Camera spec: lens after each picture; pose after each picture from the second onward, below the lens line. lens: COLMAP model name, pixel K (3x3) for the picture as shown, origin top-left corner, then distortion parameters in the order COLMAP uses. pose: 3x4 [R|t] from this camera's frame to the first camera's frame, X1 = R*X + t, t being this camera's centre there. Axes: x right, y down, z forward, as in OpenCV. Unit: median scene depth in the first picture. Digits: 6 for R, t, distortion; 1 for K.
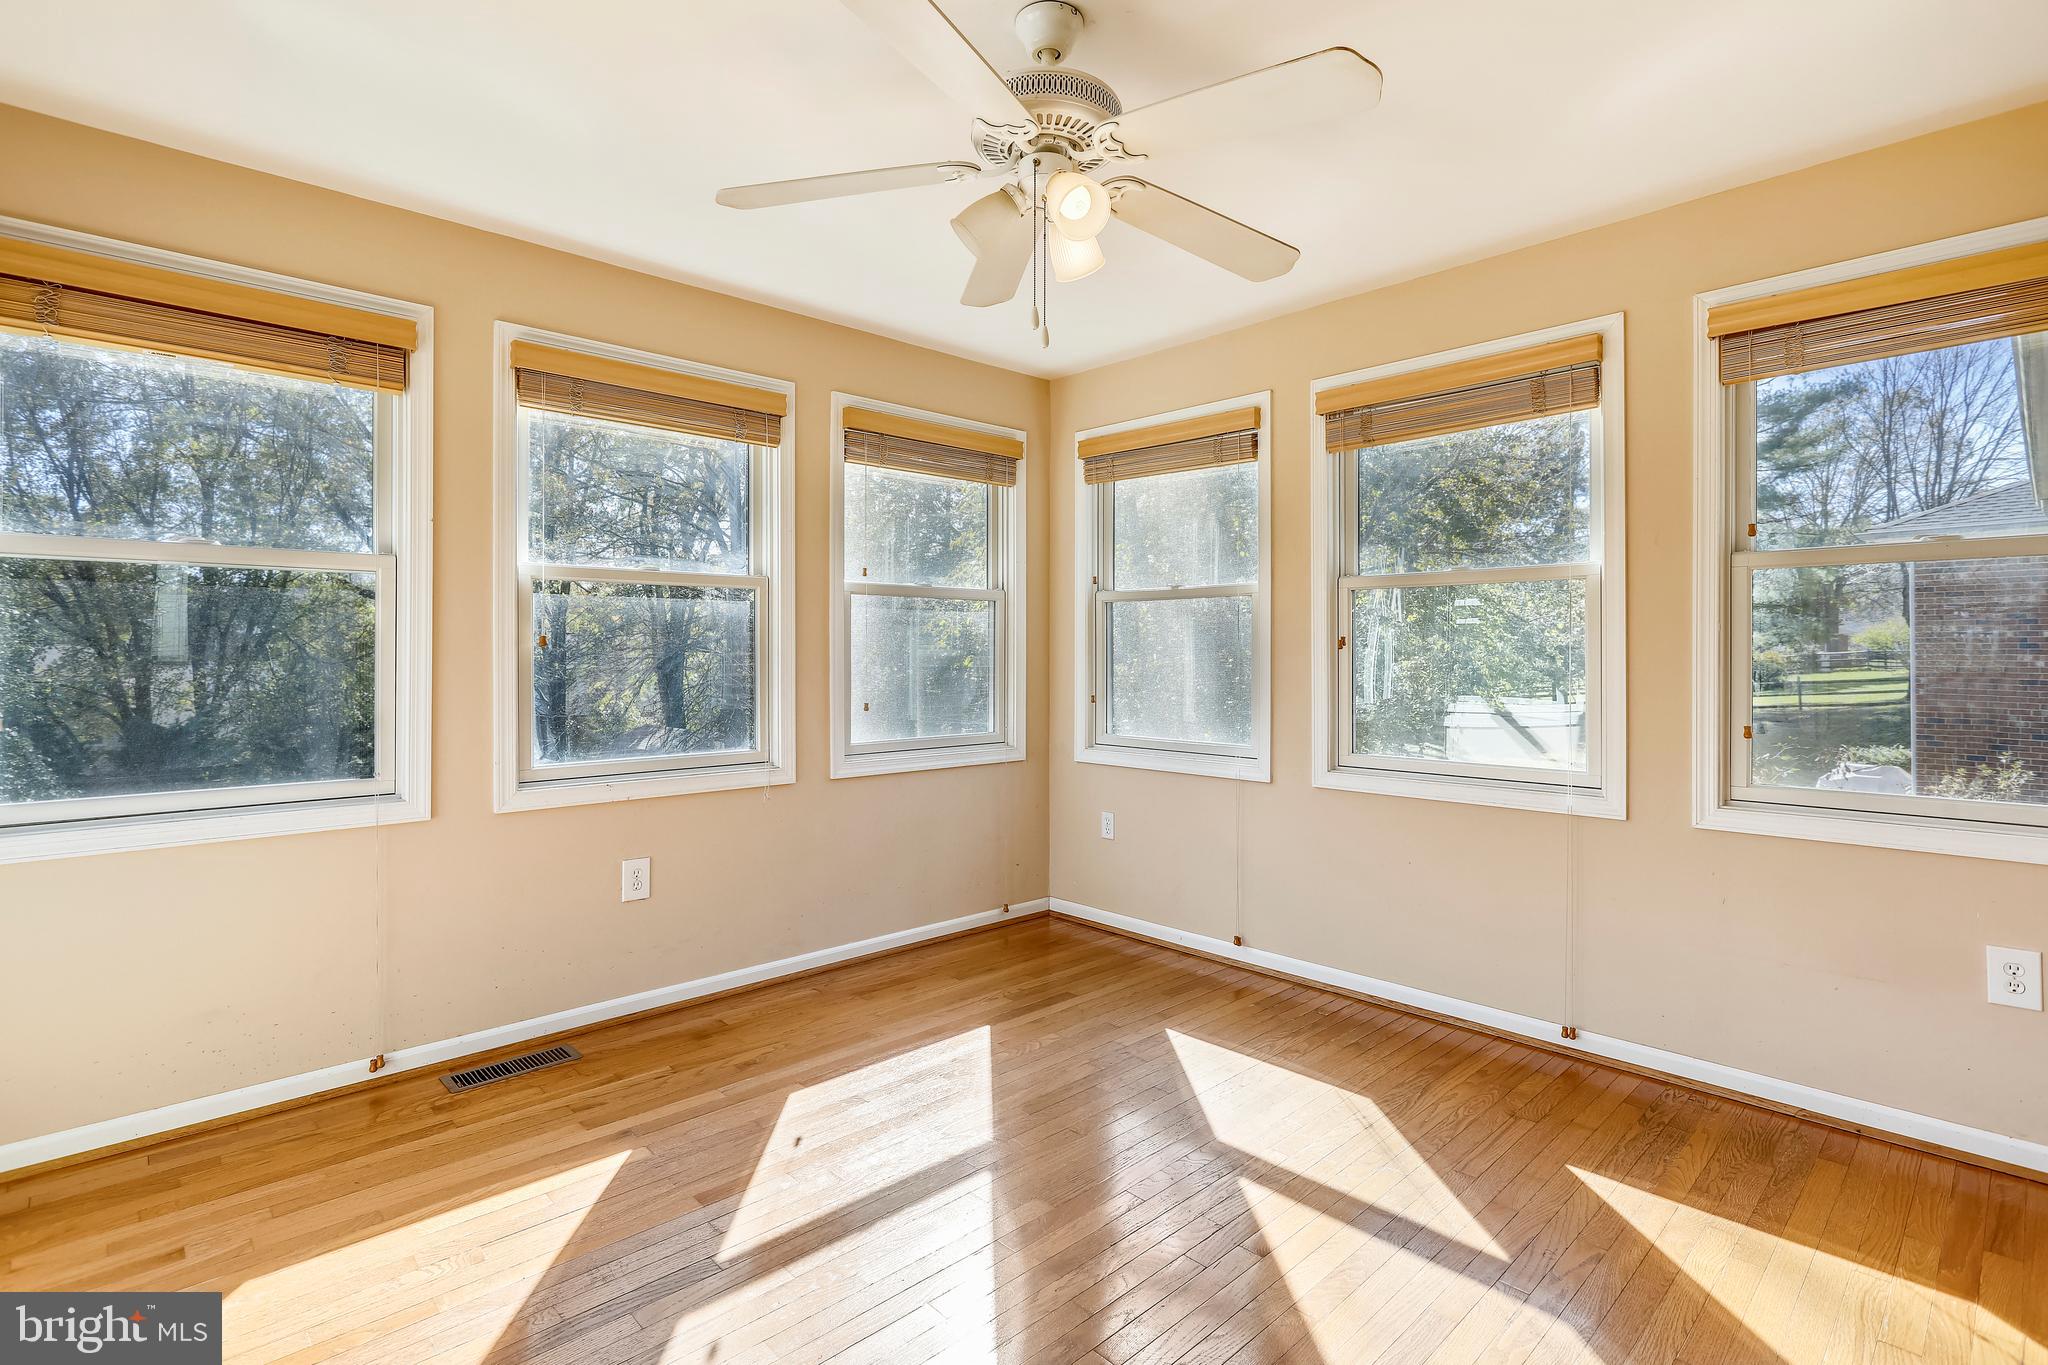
lens RADIAL K [[980.2, 0, 1023.8], [0, 980.2, 648.6], [0, 0, 1]] dist [-0.006626, 0.000708]
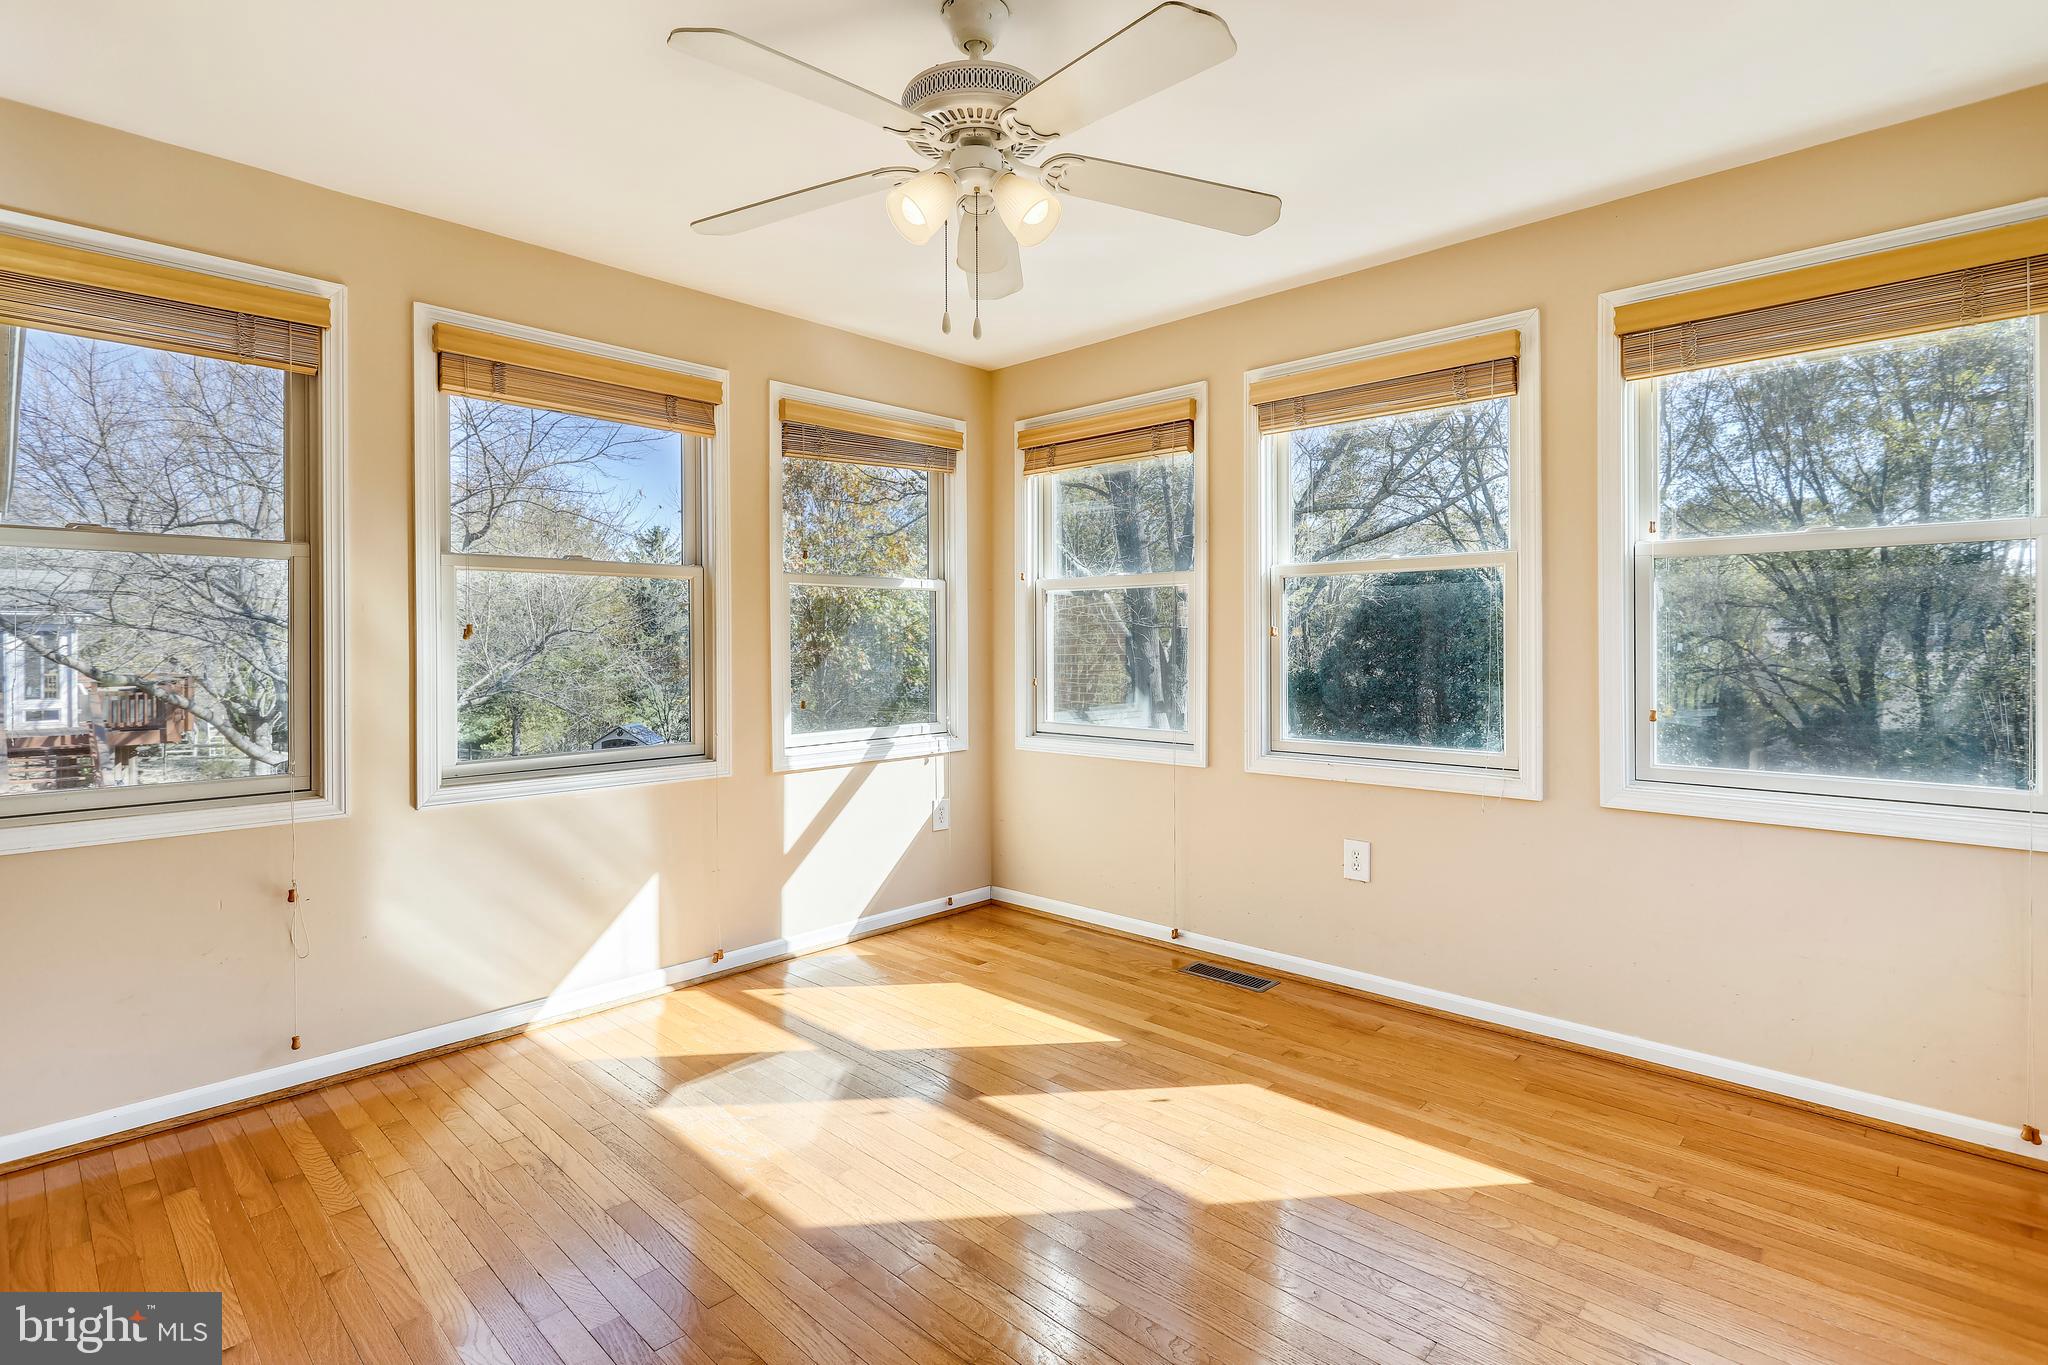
lens RADIAL K [[980.2, 0, 1023.8], [0, 980.2, 648.6], [0, 0, 1]] dist [-0.006626, 0.000708]
pose [[0.055694, 0.008198, -0.998414, 0.679695], [0.010118, 0.999910, 0.008775, -0.001160], [0.998397, -0.010591, 0.055606, 0.655202]]
